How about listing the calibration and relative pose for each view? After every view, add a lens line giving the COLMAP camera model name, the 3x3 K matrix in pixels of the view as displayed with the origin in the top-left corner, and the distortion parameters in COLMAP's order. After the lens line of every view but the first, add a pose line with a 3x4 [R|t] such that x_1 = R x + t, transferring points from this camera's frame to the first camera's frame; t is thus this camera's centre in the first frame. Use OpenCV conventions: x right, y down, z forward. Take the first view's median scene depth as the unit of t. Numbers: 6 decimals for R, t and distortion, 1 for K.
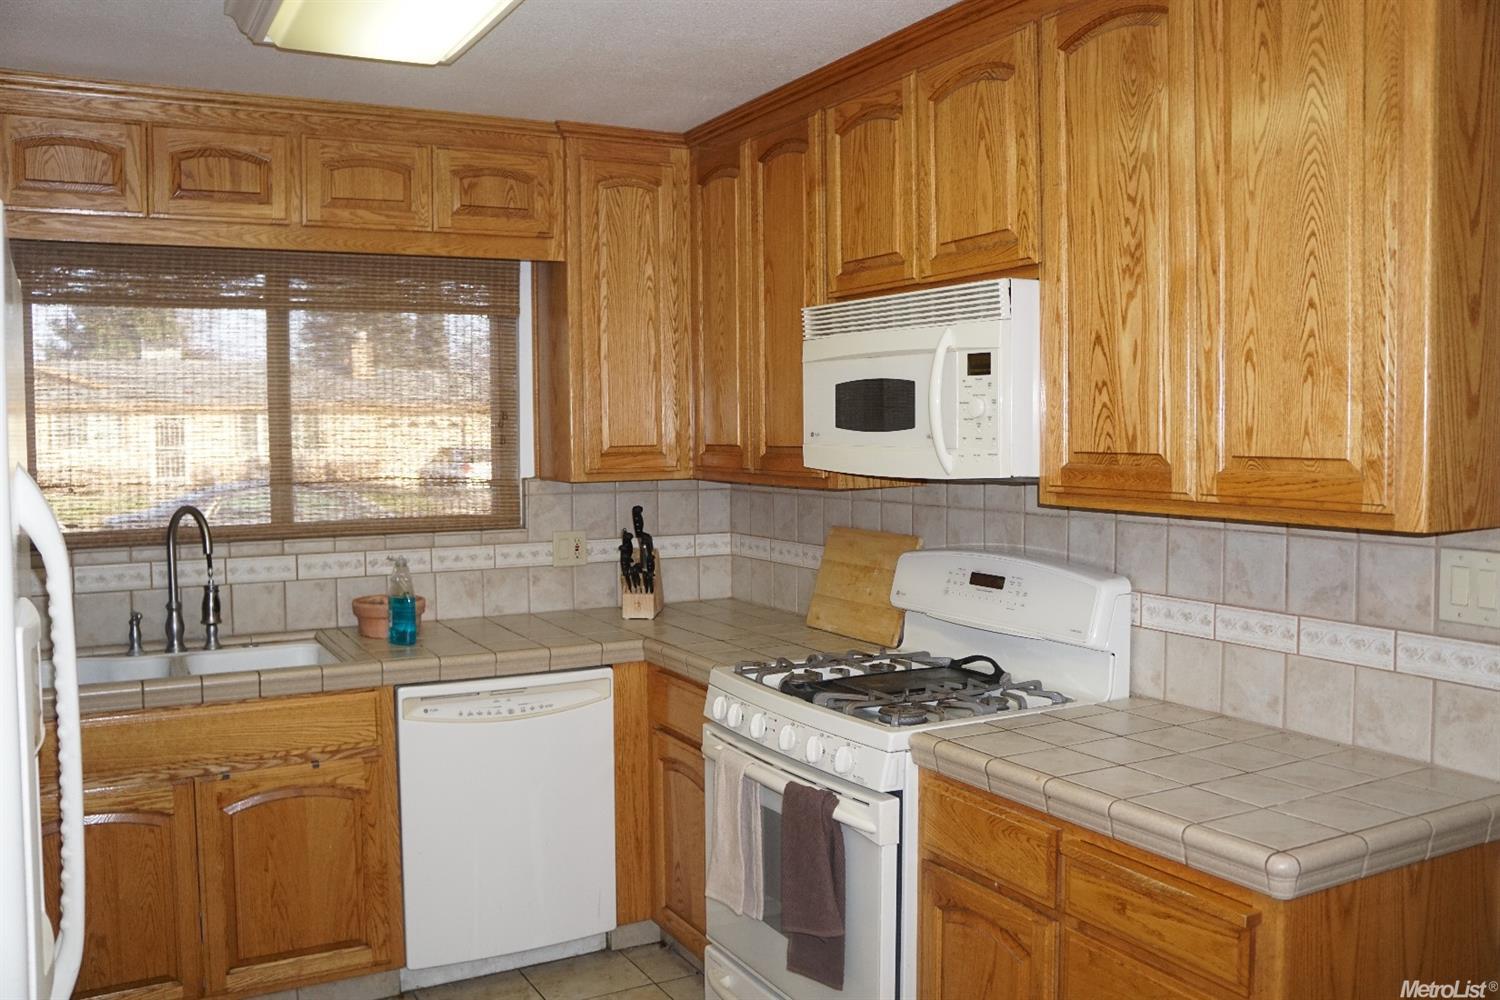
lens RADIAL K [[1274.6, 0, 721.0], [0, 1274.6, 480.6], [0, 0, 1]] dist [-0.141823, 0.152880]
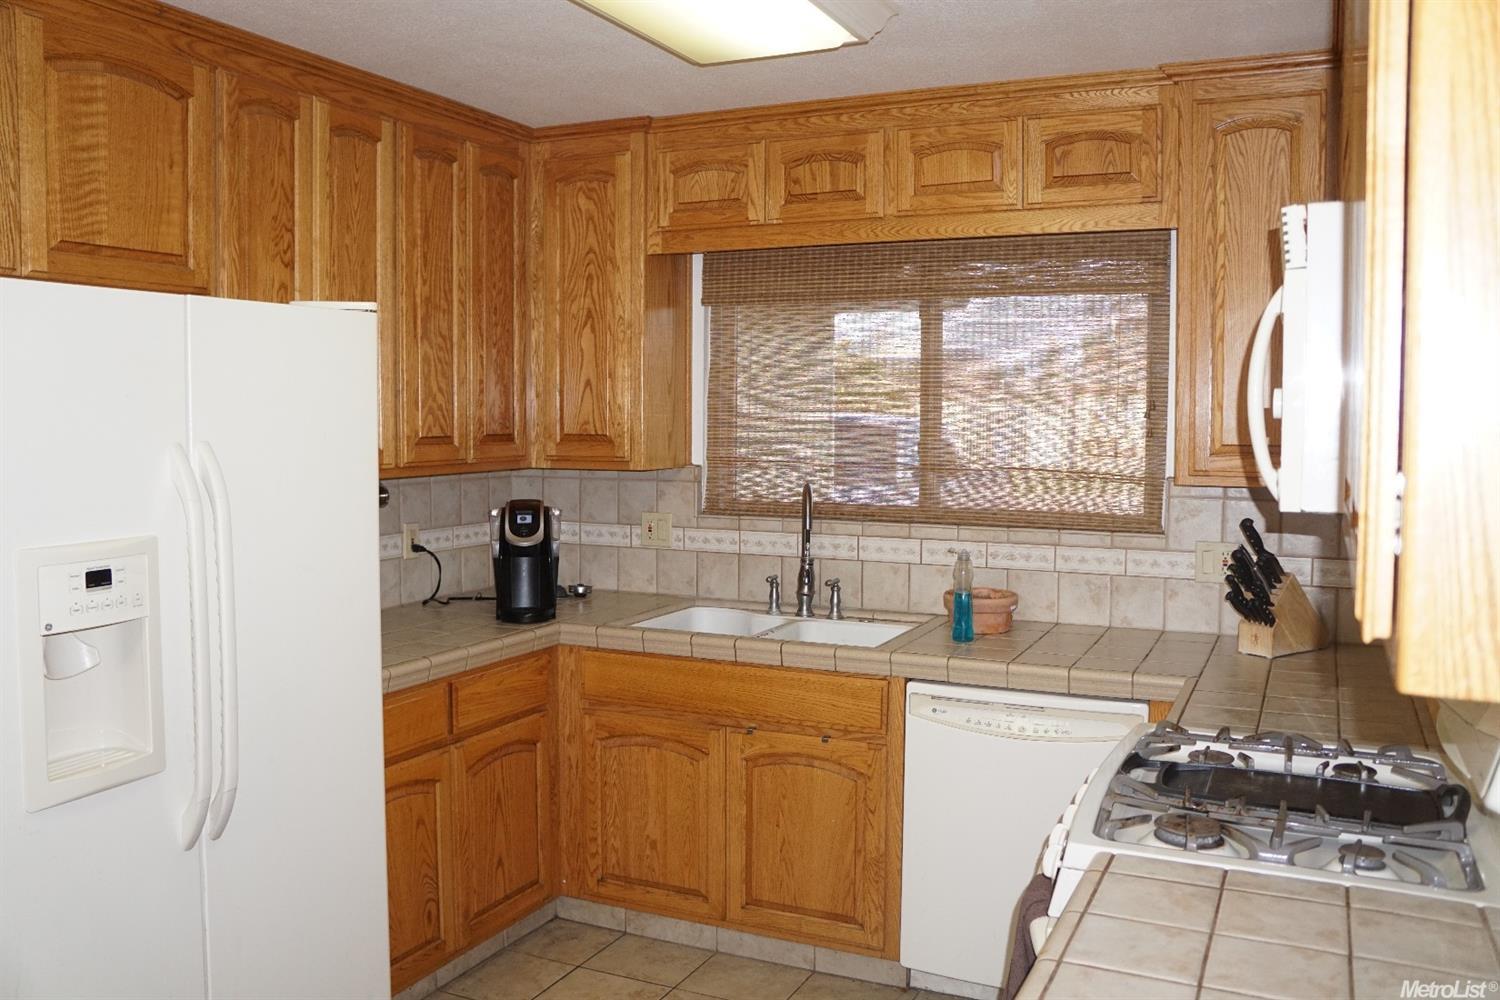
lens RADIAL K [[1274.6, 0, 721.0], [0, 1274.6, 480.6], [0, 0, 1]] dist [-0.141823, 0.152880]
pose [[0.600475, 0.059000, -0.797464, 0.402141], [-0.044561, 0.998194, 0.040297, -0.023741], [0.798401, 0.011338, 0.602019, 0.262047]]
